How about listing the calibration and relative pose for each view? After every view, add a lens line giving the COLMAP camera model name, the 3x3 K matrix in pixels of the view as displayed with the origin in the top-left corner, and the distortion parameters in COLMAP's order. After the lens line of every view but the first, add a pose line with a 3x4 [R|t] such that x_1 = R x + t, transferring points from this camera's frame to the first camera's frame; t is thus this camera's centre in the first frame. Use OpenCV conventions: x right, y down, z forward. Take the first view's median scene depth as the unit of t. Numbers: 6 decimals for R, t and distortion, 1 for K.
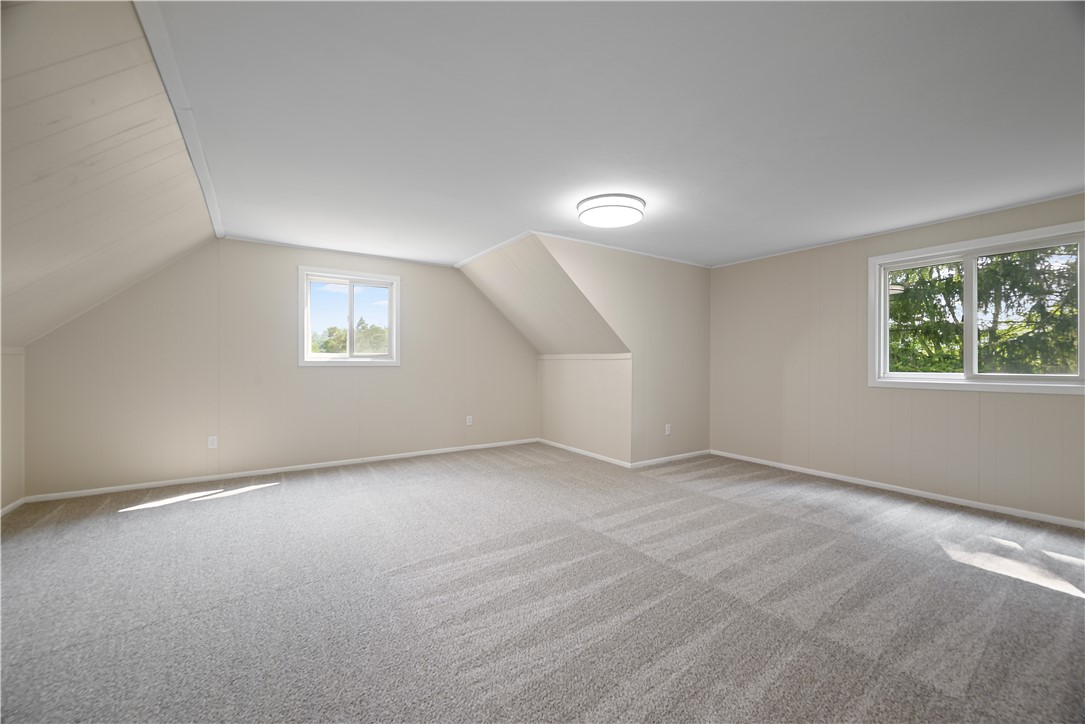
lens RADIAL K [[437.6, 0, 544.9], [0, 437.6, 367.2], [0, 0, 1]] dist [0.001296, -0.000095]
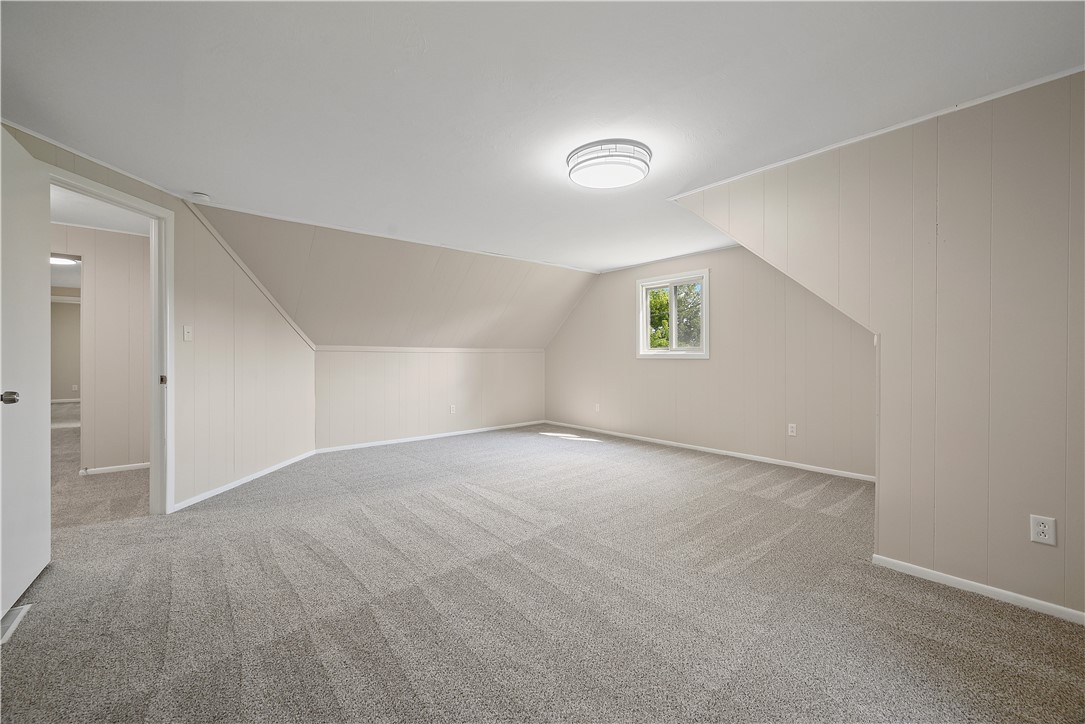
lens RADIAL K [[437.6, 0, 544.9], [0, 437.6, 367.2], [0, 0, 1]] dist [0.001296, -0.000095]
pose [[0.090208, 0.017461, -0.995770, 0.641901], [-0.015382, 0.999751, 0.016137, 0.005948], [0.995804, 0.013861, 0.090454, 0.566087]]
